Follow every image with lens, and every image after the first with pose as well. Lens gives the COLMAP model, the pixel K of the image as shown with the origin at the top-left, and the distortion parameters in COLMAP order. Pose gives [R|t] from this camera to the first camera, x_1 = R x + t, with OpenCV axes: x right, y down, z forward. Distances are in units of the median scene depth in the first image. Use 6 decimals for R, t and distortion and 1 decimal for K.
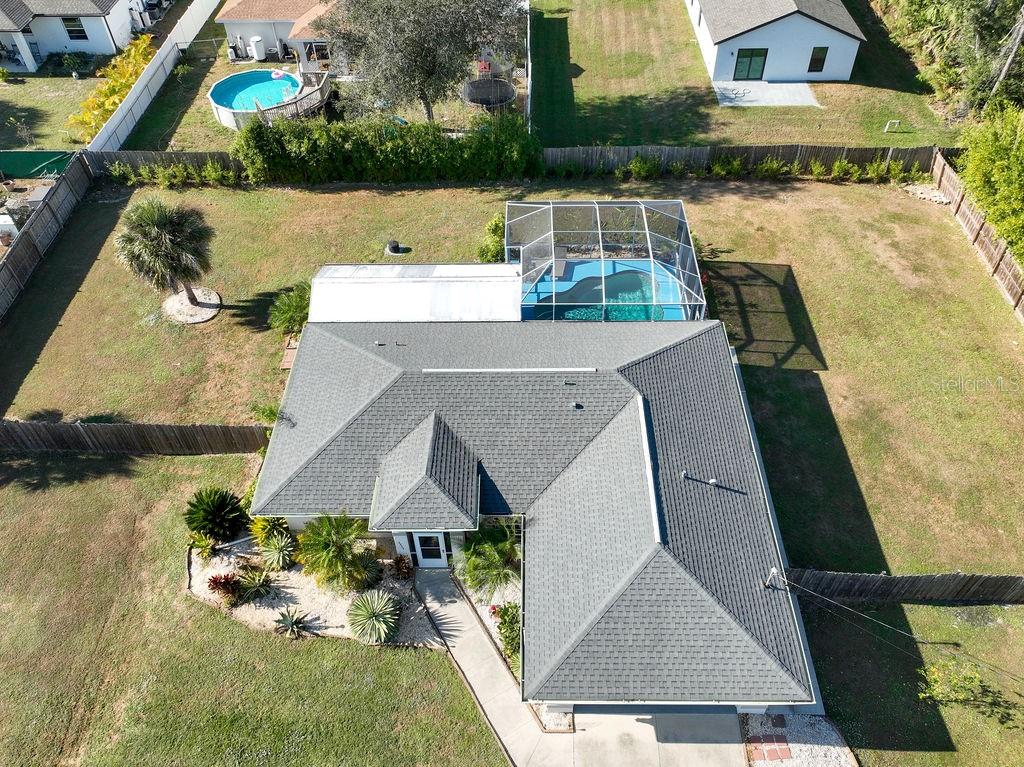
lens RADIAL K [[782.9, 0, 520.5], [0, 782.9, 388.0], [0, 0, 1]] dist [-0.009619, 0.026049]
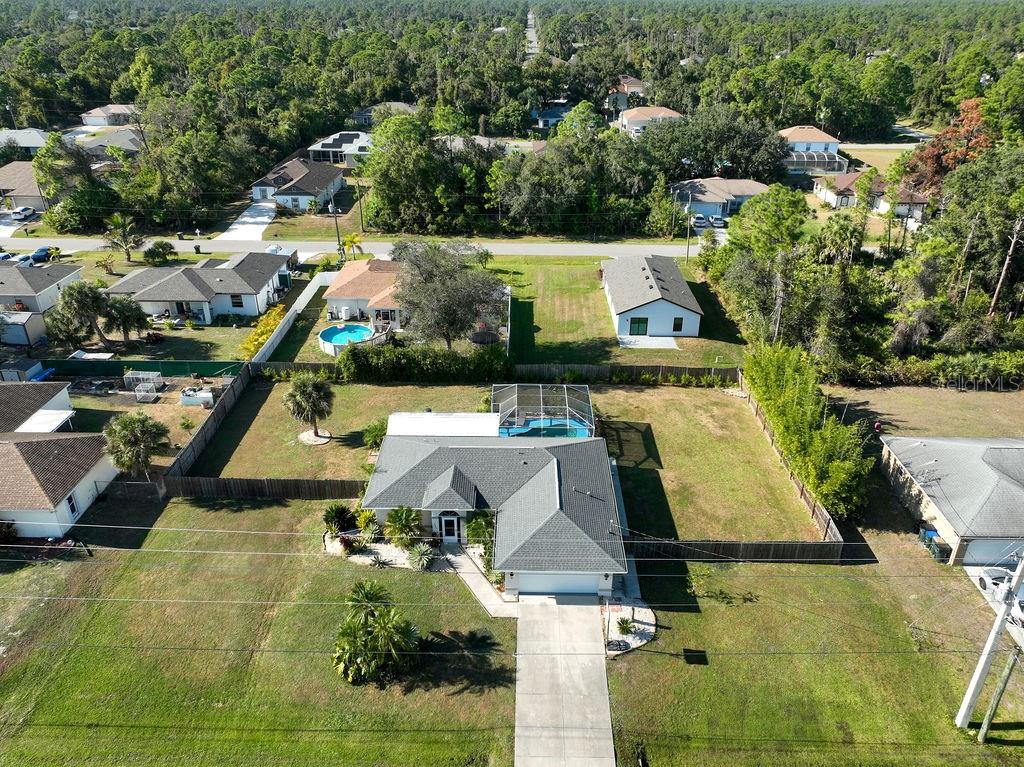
lens RADIAL K [[766.3, 0, 515.9], [0, 766.3, 382.4], [0, 0, 1]] dist [-0.004483, 0.022592]
pose [[0.999793, 0.019166, 0.006851, 0.023420], [-0.015579, 0.937225, -0.348378, 0.373351], [-0.013098, 0.348199, 0.937329, -0.675230]]
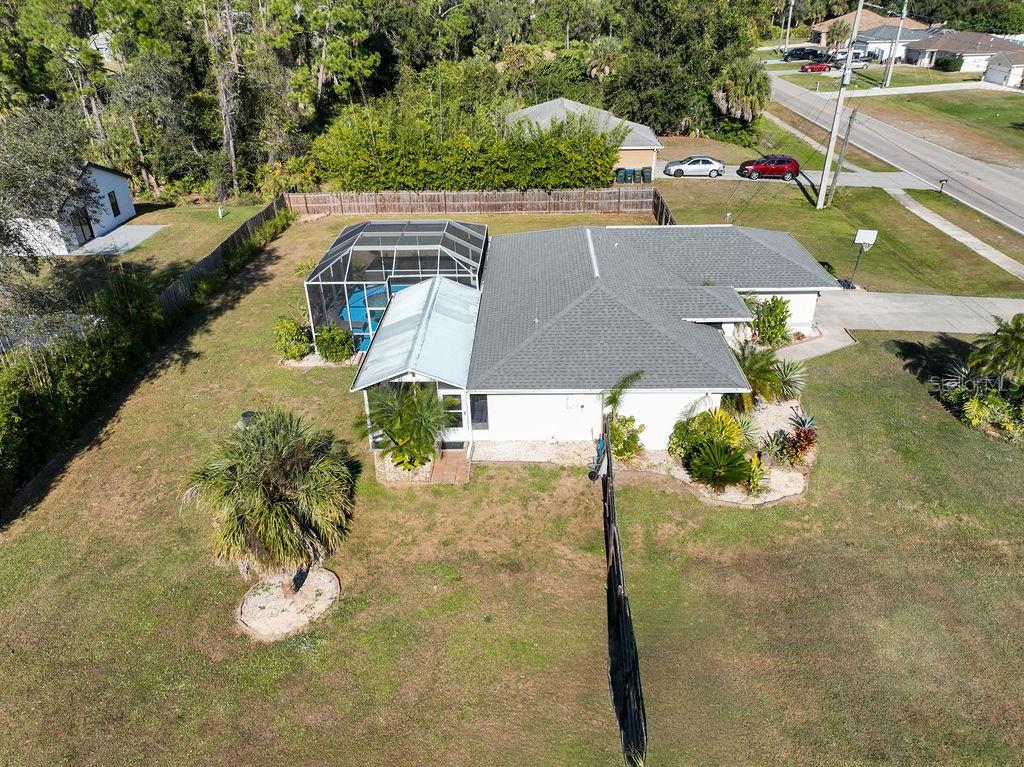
lens RADIAL K [[766.3, 0, 515.9], [0, 766.3, 382.4], [0, 0, 1]] dist [-0.004483, 0.022592]
pose [[0.003957, -0.456342, 0.889796, -0.829490], [0.744602, 0.595290, 0.301990, -0.241610], [-0.667497, 0.661349, 0.342149, 0.578453]]
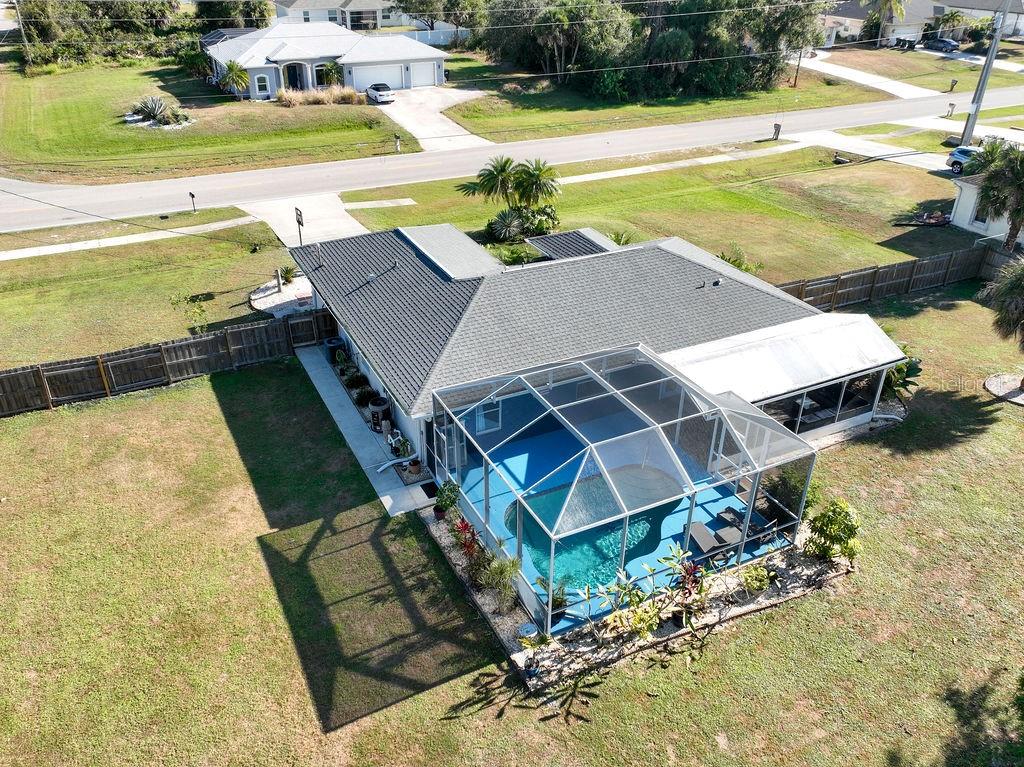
lens RADIAL K [[782.9, 0, 520.5], [0, 782.9, 388.0], [0, 0, 1]] dist [-0.009619, 0.026049]
pose [[-0.883056, 0.245017, -0.400223, 0.380110], [-0.344579, 0.240400, 0.907454, -0.665425], [0.318555, 0.939242, -0.127859, 0.917204]]
